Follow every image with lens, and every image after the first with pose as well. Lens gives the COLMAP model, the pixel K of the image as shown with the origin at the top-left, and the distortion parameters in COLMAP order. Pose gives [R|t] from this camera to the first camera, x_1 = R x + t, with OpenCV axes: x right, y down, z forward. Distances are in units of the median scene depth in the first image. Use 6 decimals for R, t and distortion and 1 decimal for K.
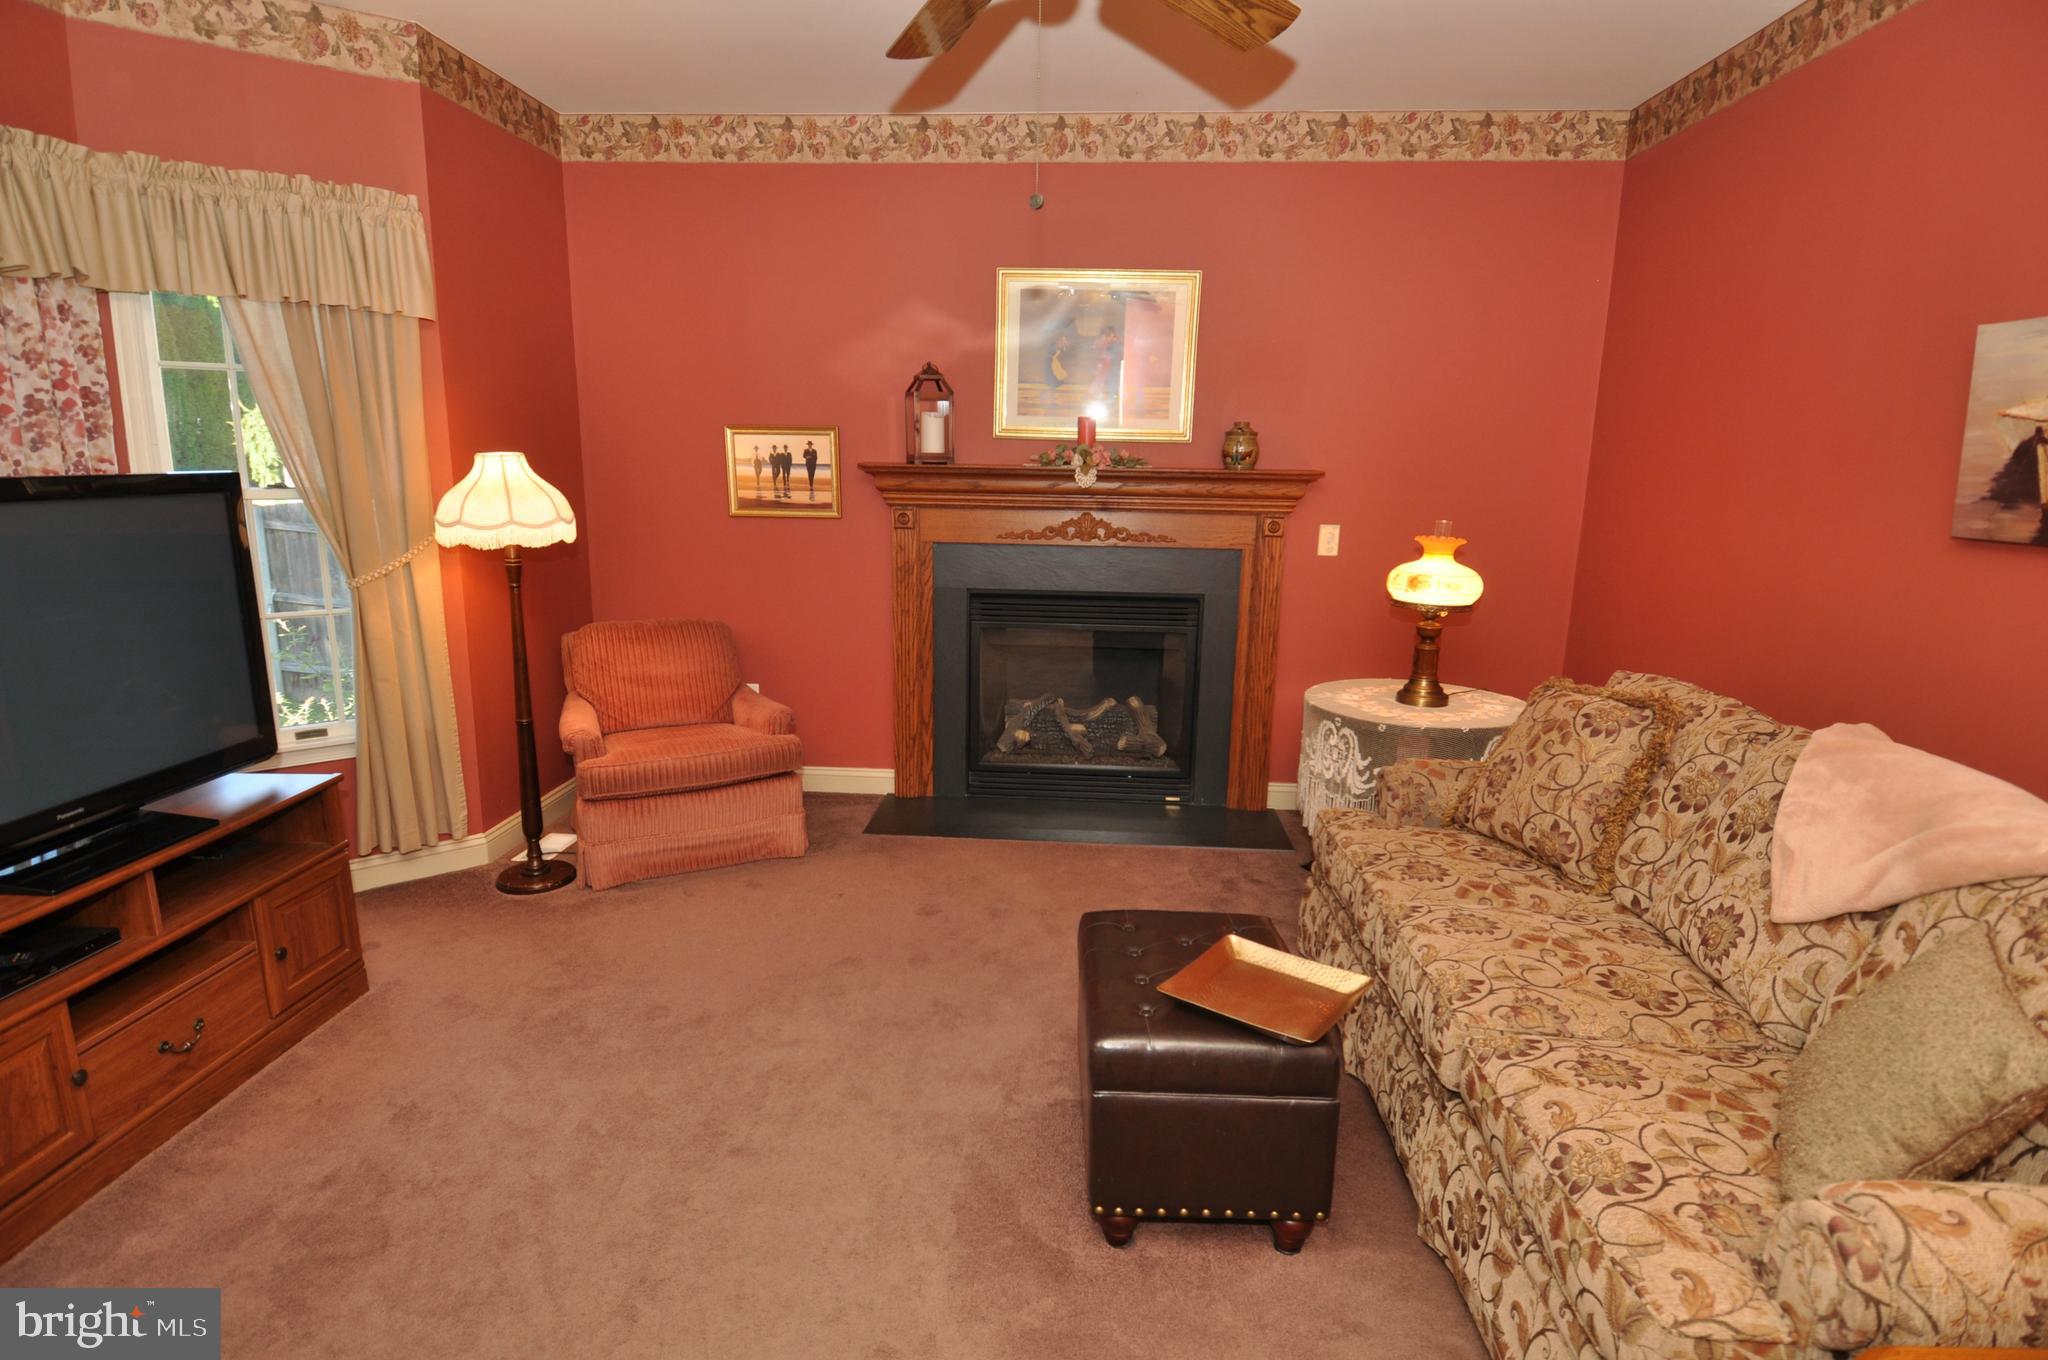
lens RADIAL K [[1064.6, 0, 1032.6], [0, 1064.6, 682.5], [0, 0, 1]] dist [0.052181, -0.053520]
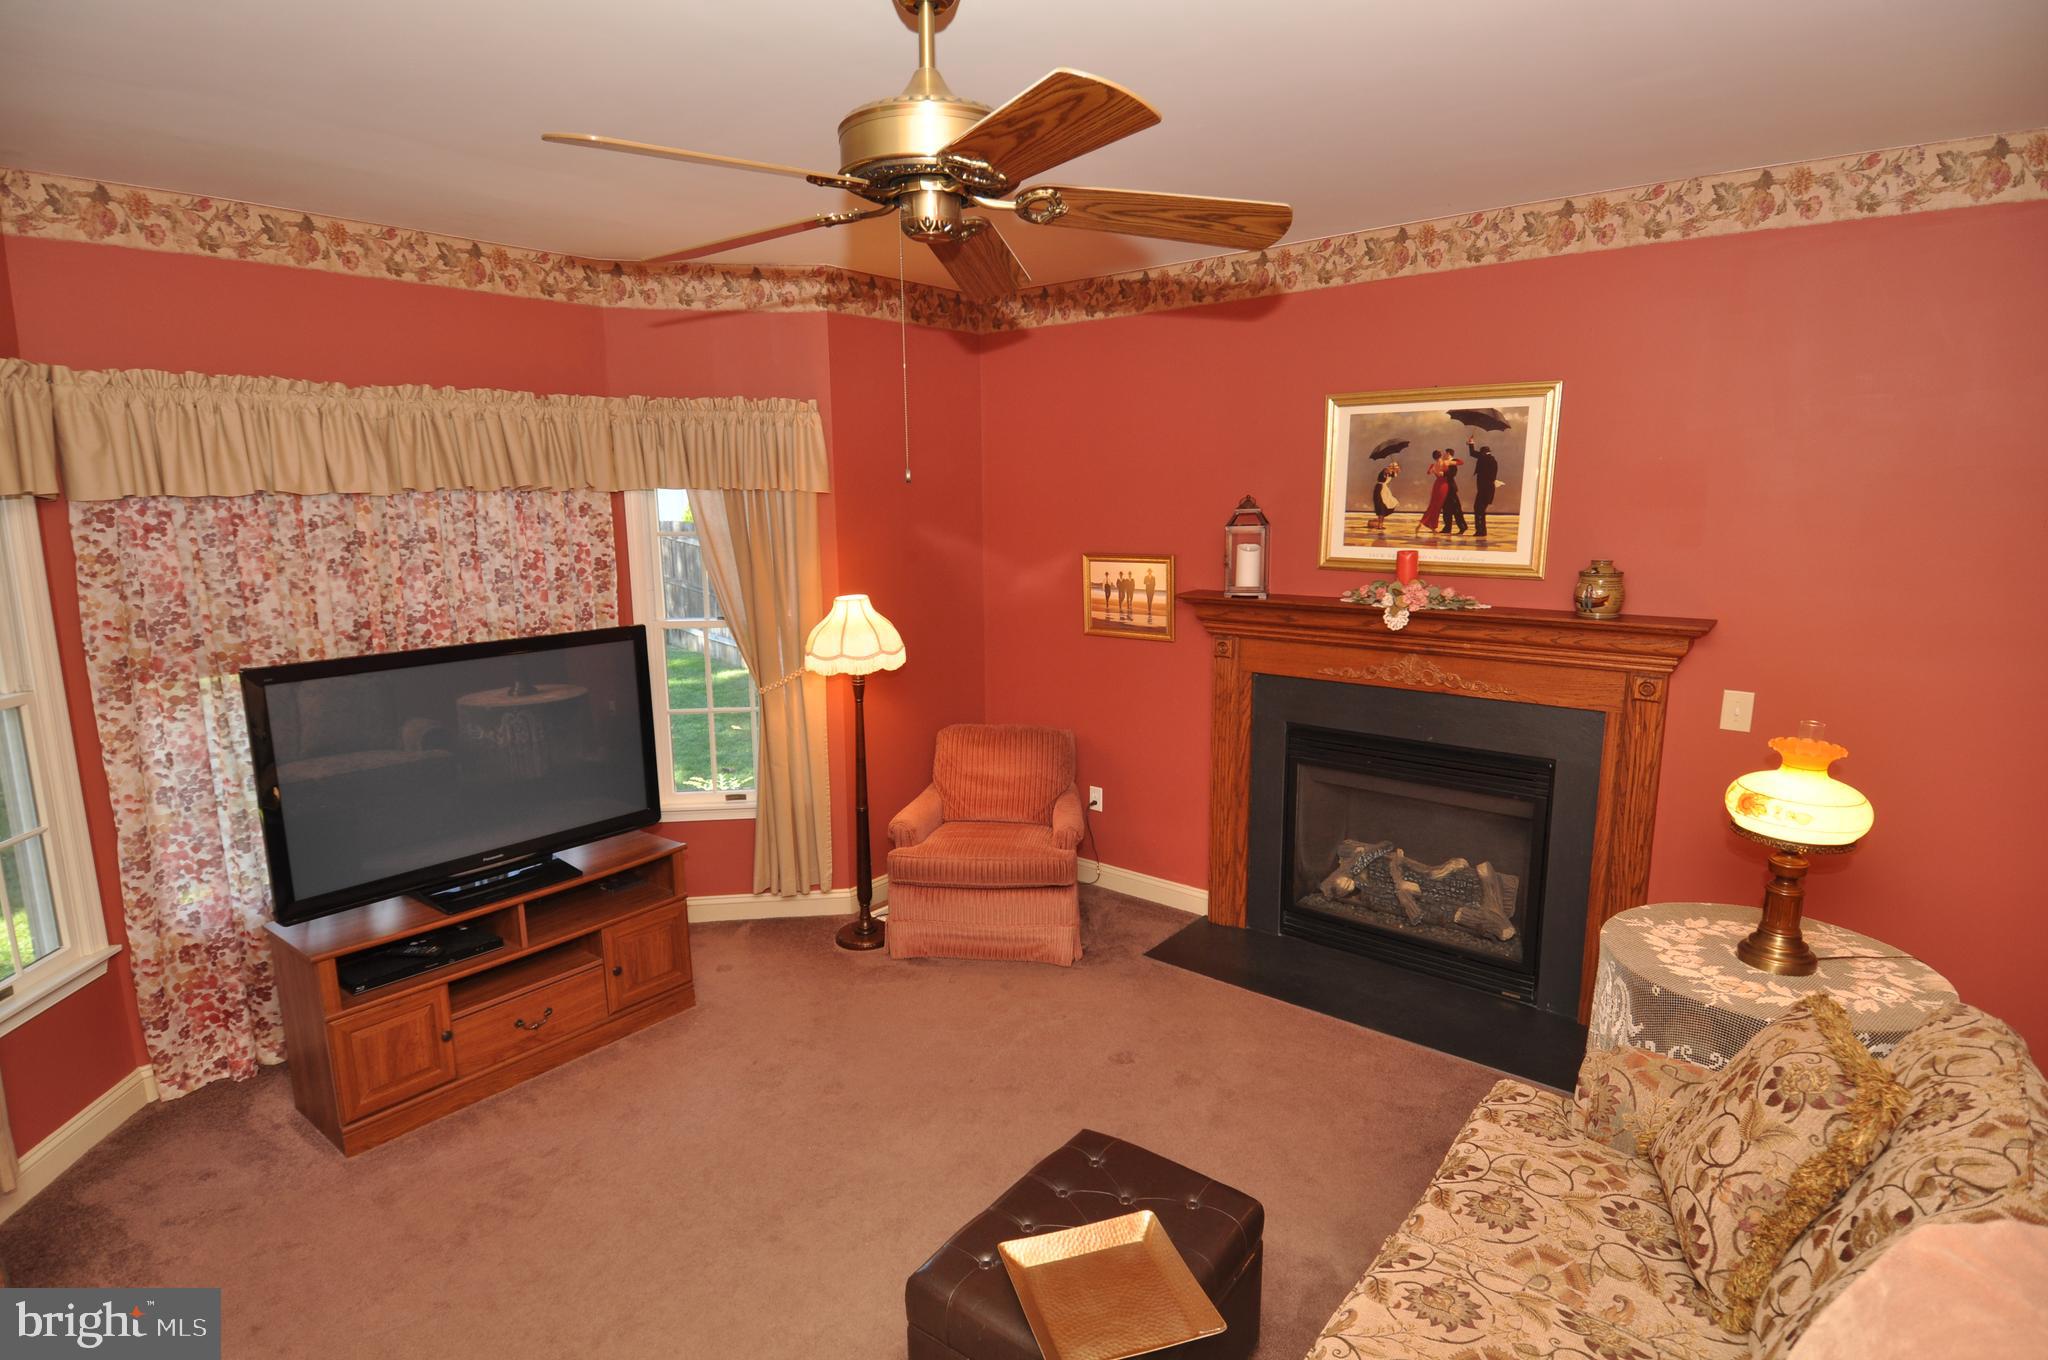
lens RADIAL K [[1064.6, 0, 1032.6], [0, 1064.6, 682.5], [0, 0, 1]] dist [0.052181, -0.053520]
pose [[0.813647, 0.082098, -0.575534, 0.327920], [-0.097218, 0.995253, 0.004529, -0.114591], [0.573173, 0.052267, 0.817766, 0.090381]]
